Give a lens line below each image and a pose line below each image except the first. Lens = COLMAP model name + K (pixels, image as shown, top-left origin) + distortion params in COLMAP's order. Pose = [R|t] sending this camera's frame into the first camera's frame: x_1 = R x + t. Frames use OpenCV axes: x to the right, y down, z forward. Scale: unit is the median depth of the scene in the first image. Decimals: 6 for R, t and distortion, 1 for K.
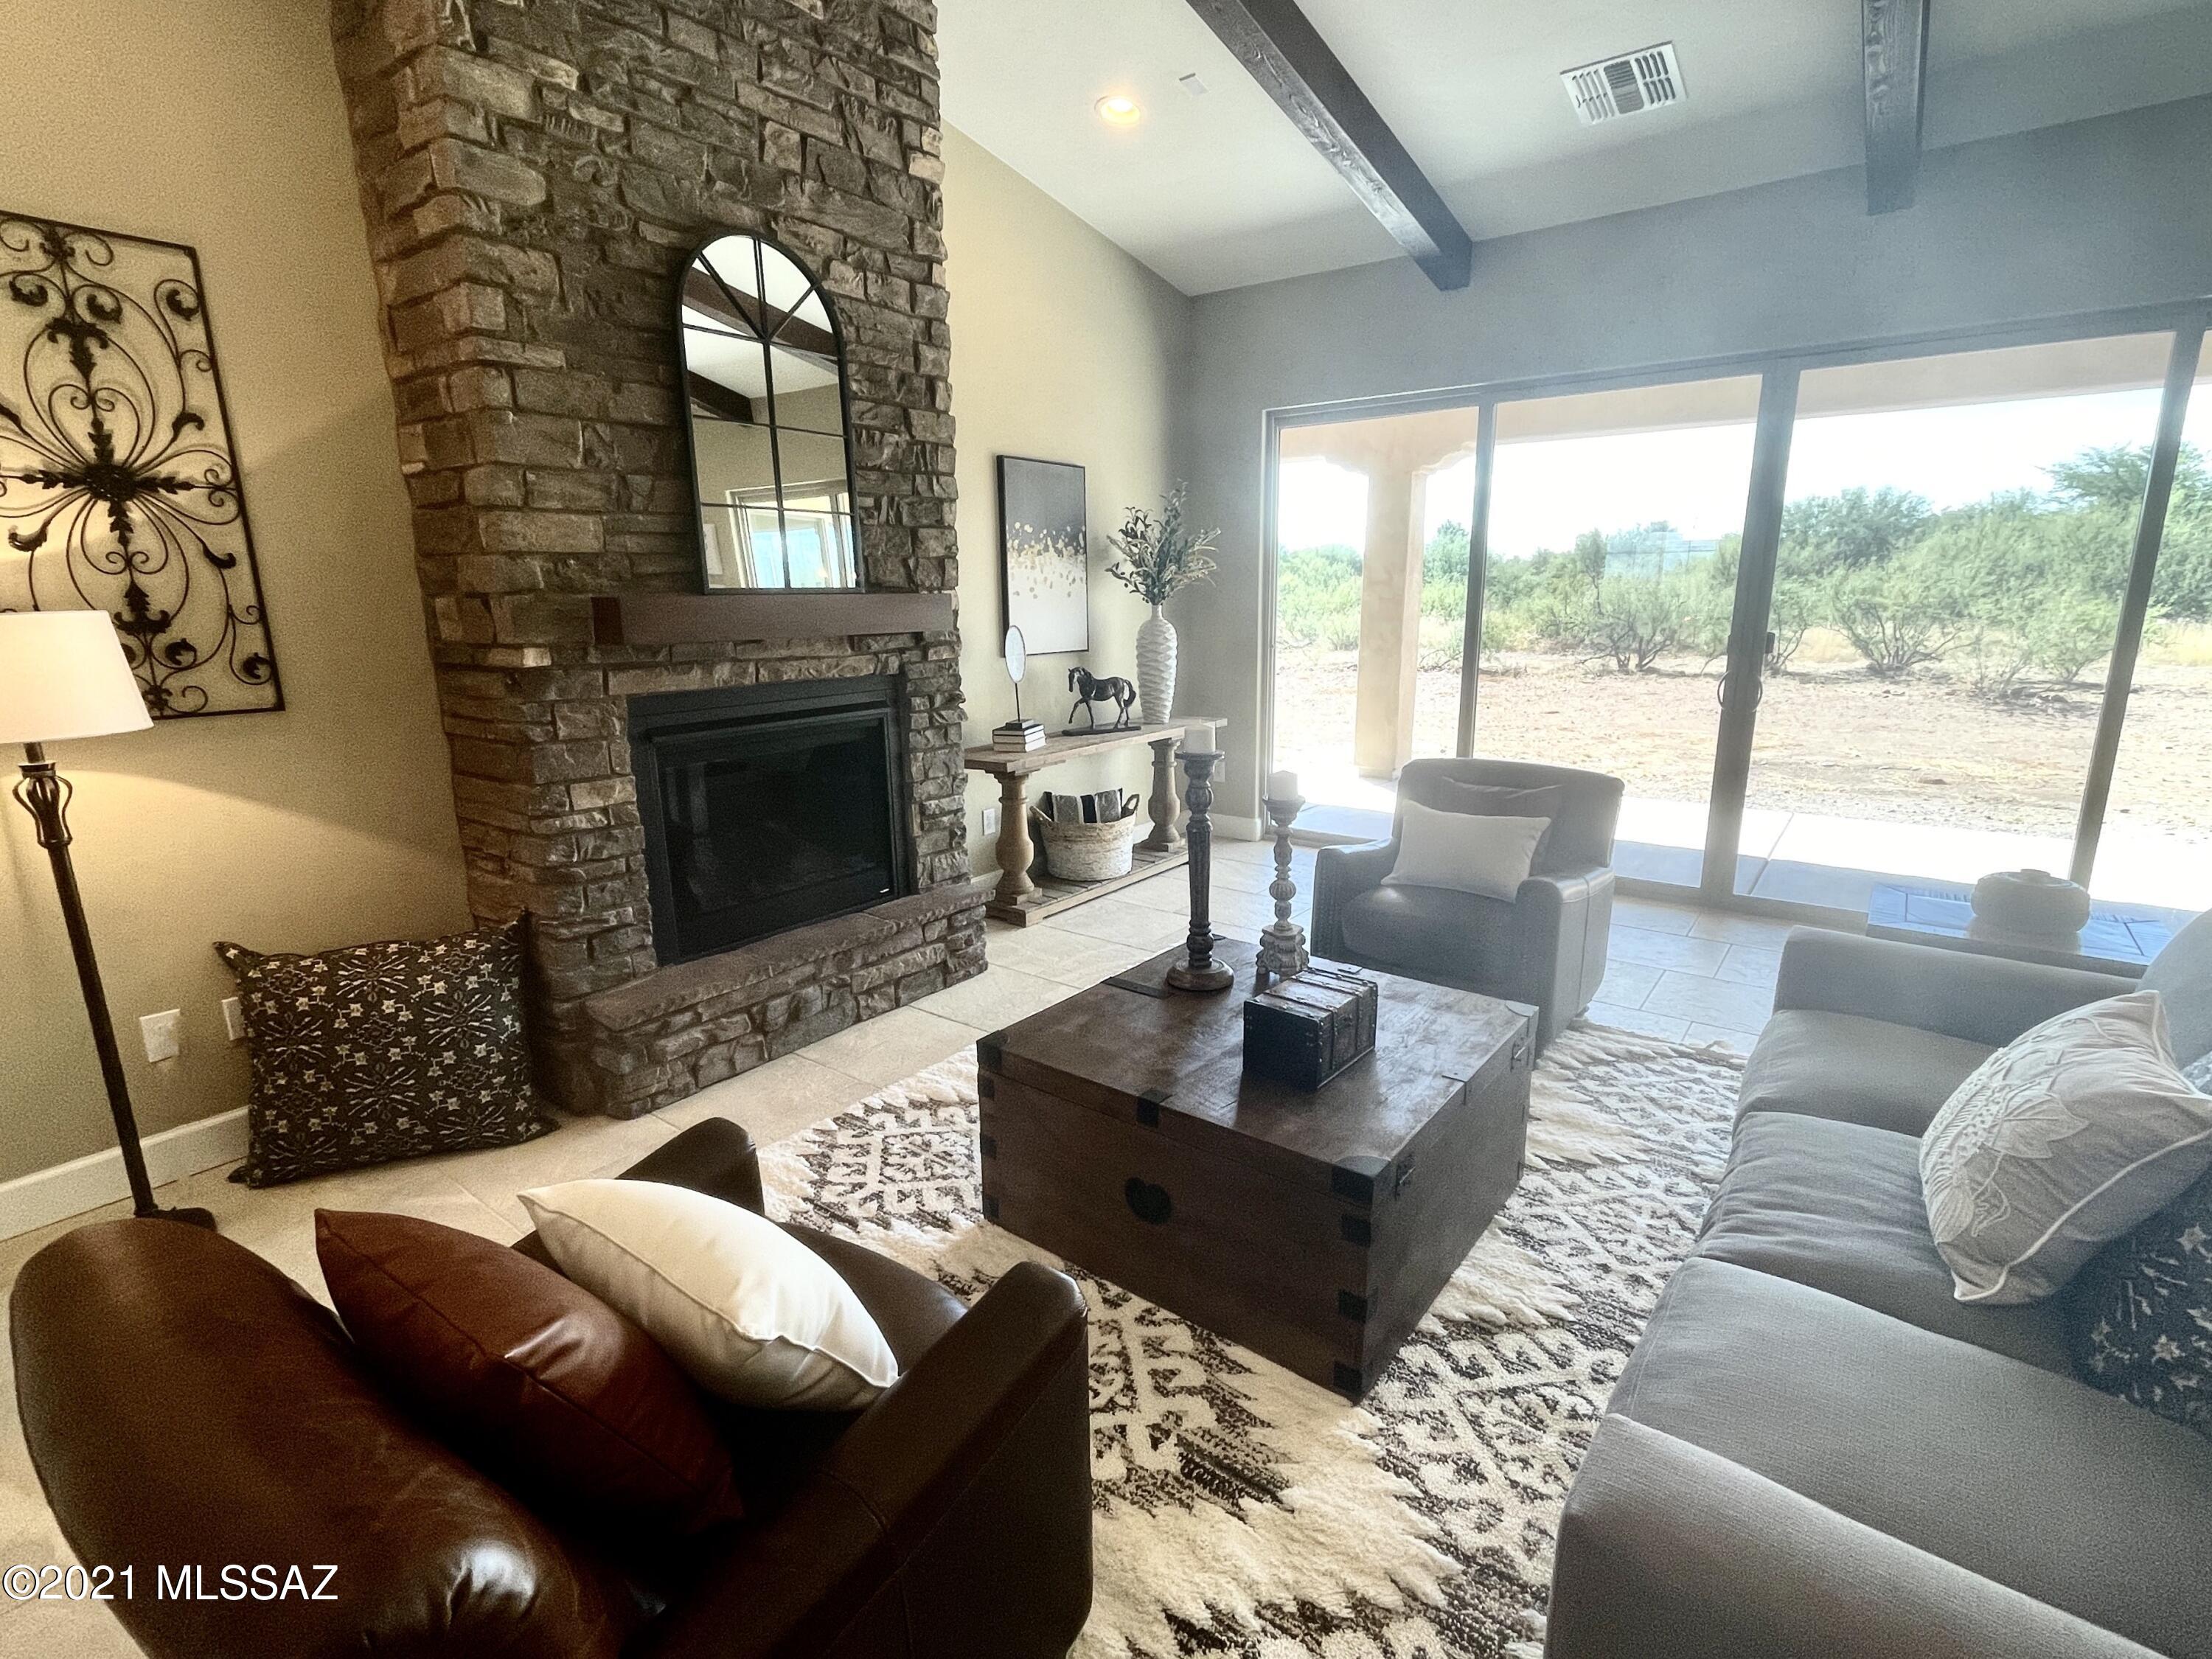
lens RADIAL K [[1060.4, 0, 1109.6], [0, 1060.4, 834.9], [0, 0, 1]] dist [-0.002118, -0.000144]
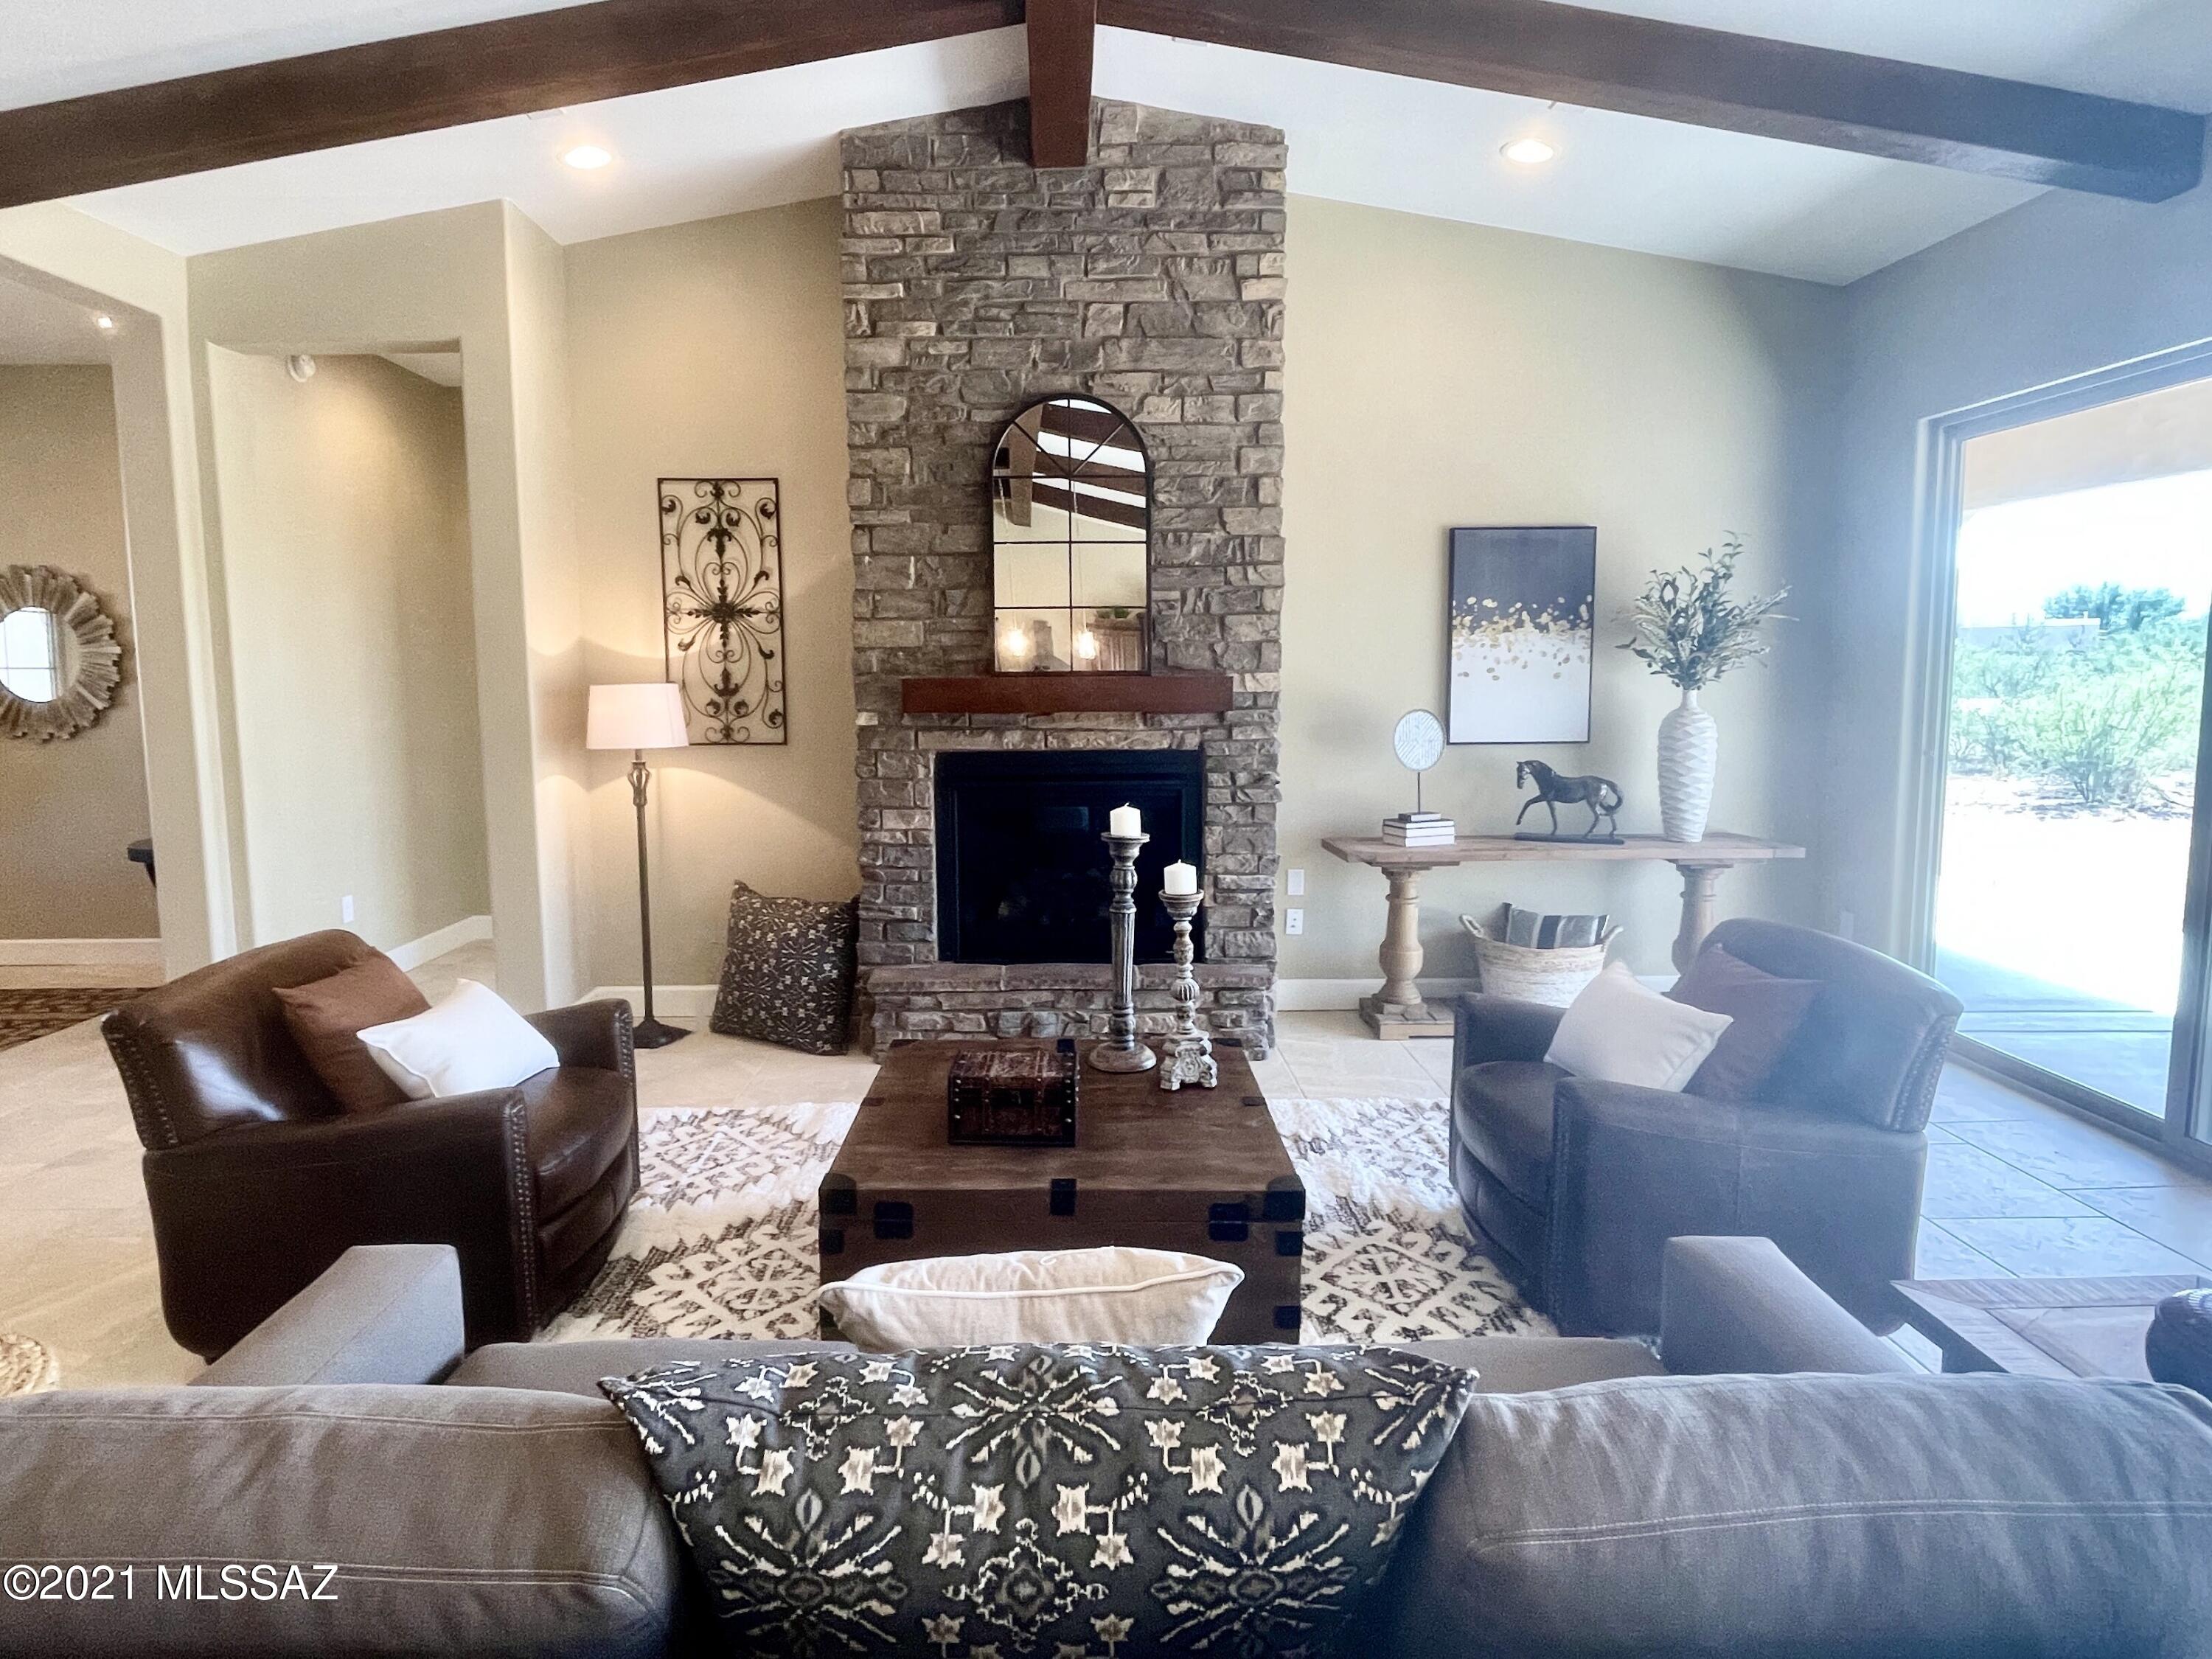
lens RADIAL K [[1198.9, 0, 1047.9], [0, 1198.9, 783.8], [0, 0, 1]] dist [0.002278, -0.002060]
pose [[0.595046, 0.083703, -0.799321, 0.826605], [-0.179281, 0.983325, -0.030491, -0.067605], [0.783440, 0.161447, 0.600130, 0.204596]]
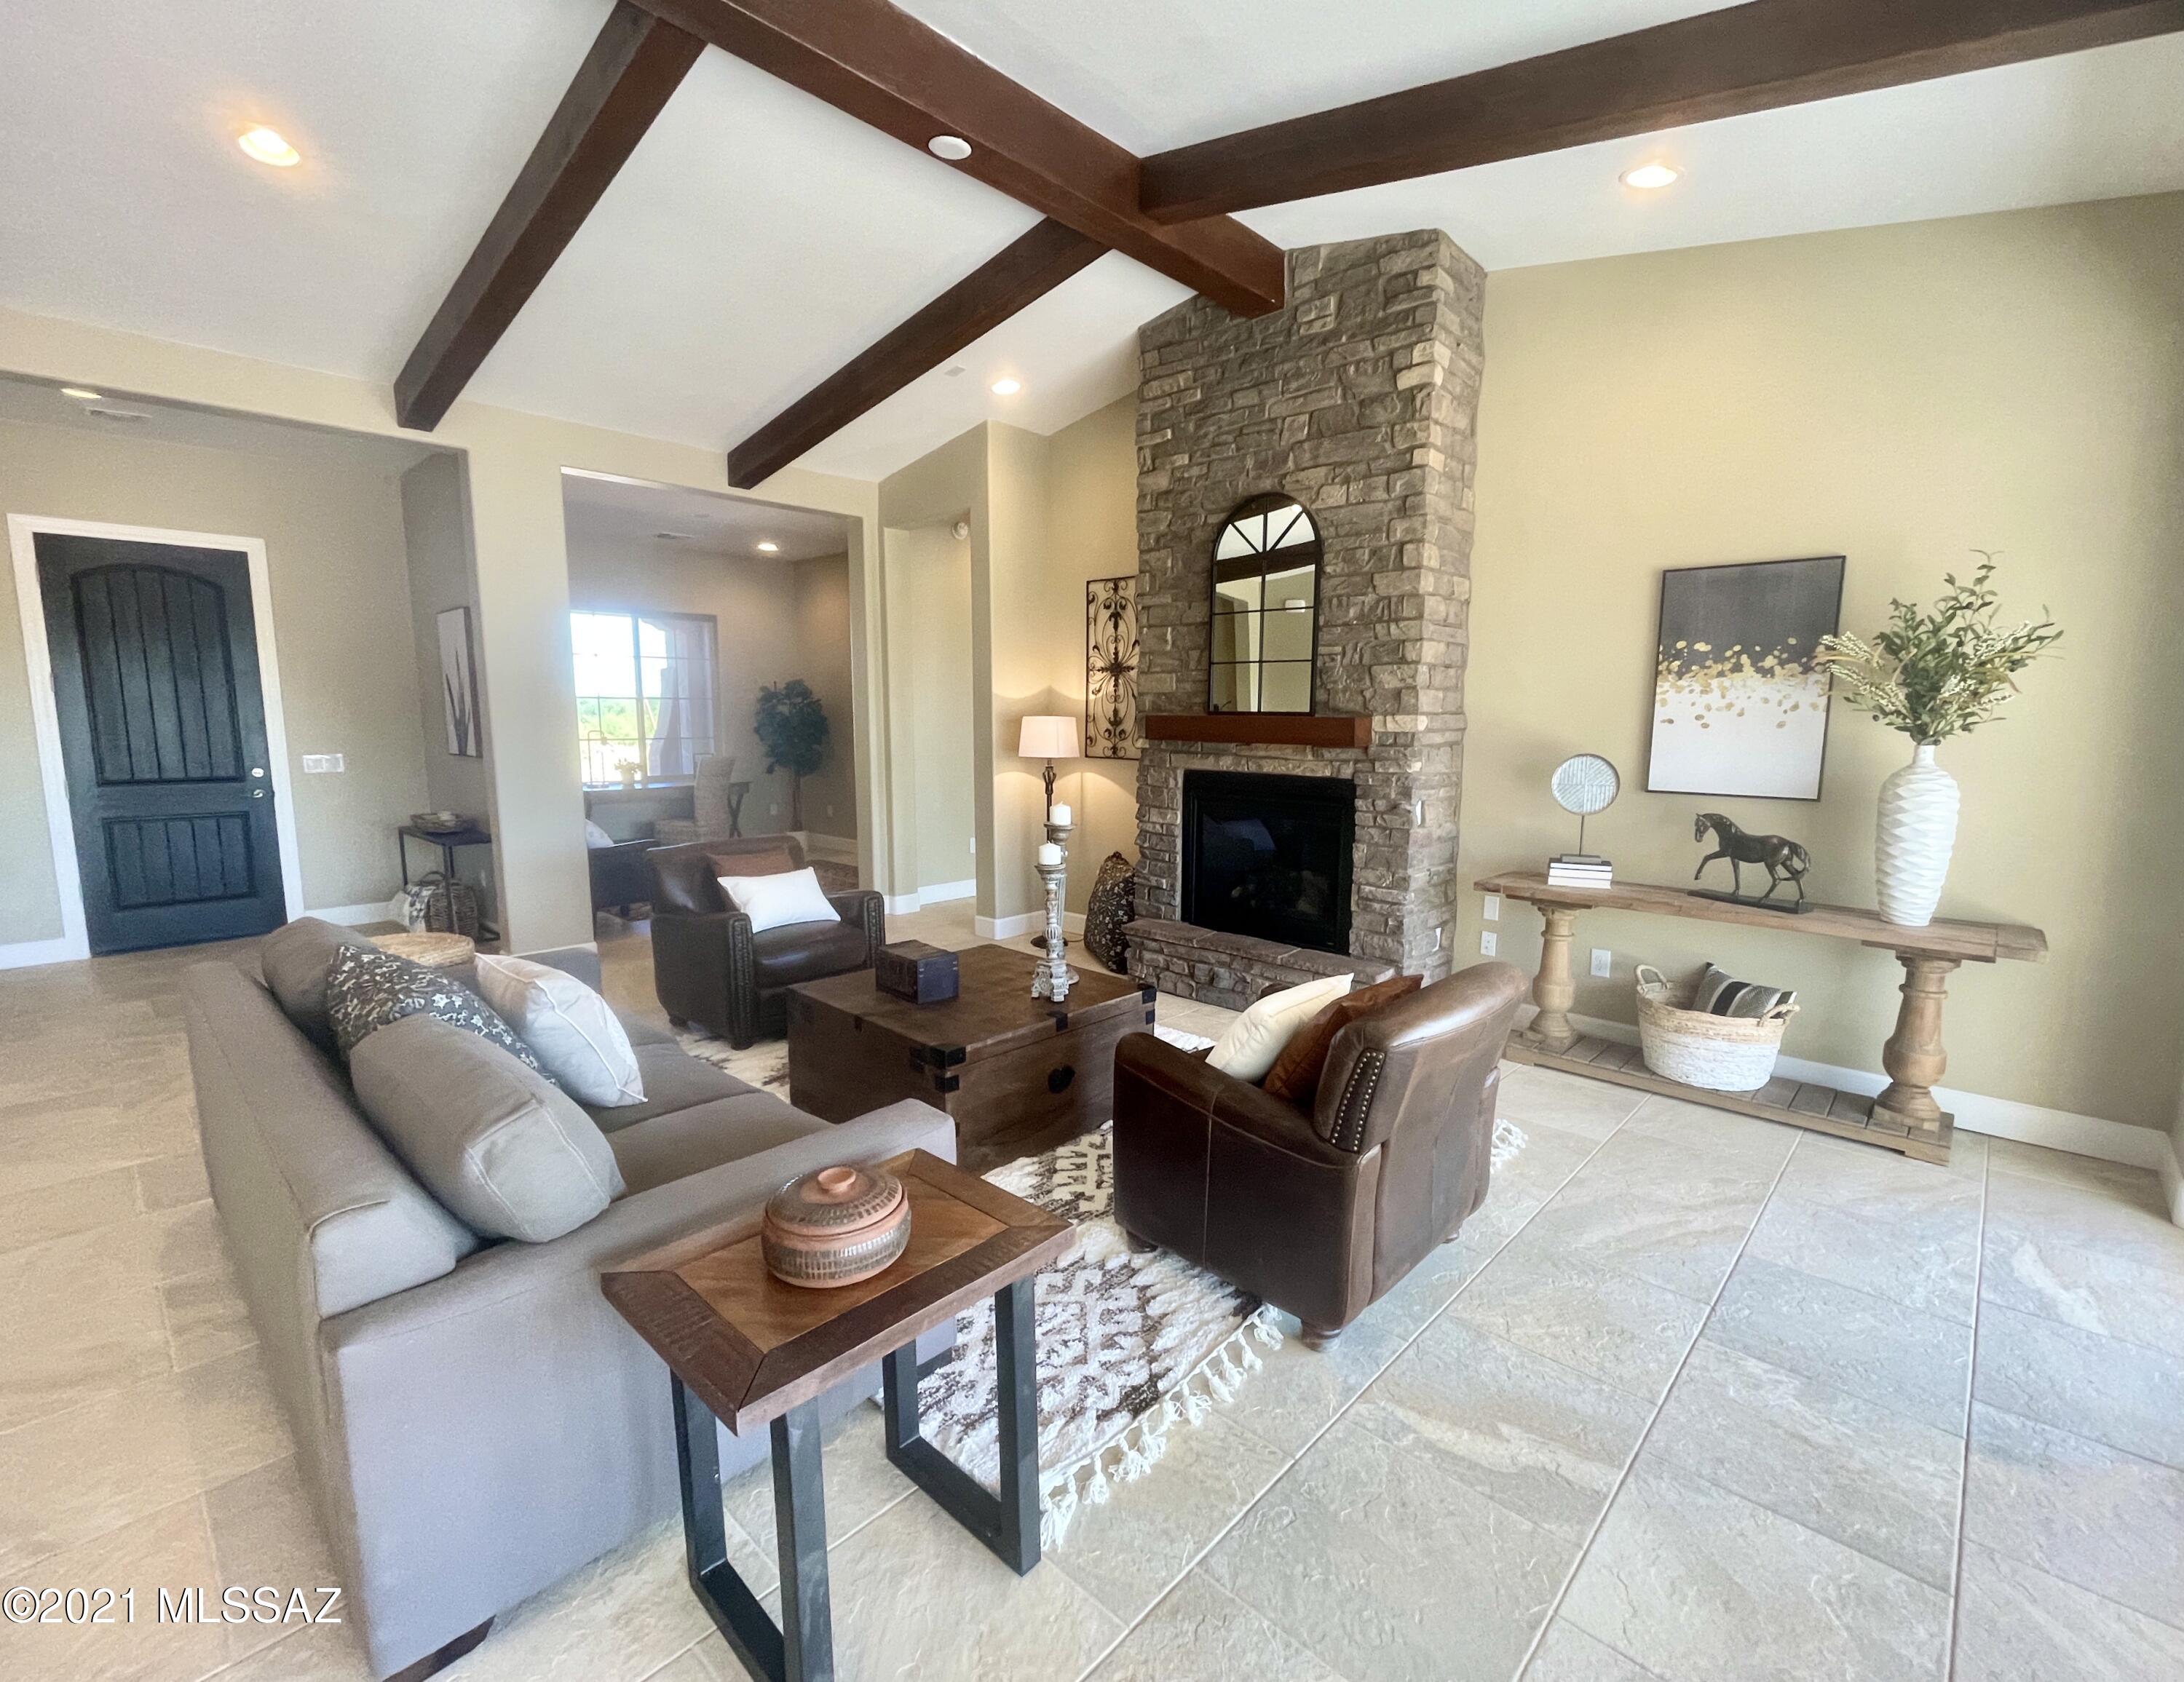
lens RADIAL K [[972.4, 0, 1102.6], [0, 972.4, 842.9], [0, 0, 1]] dist [-0.001857, -0.001125]
pose [[-0.111085, 0.145549, -0.983095, 1.216718], [-0.227454, 0.959237, 0.167718, -0.253105], [0.967432, 0.242240, -0.073451, 0.999988]]
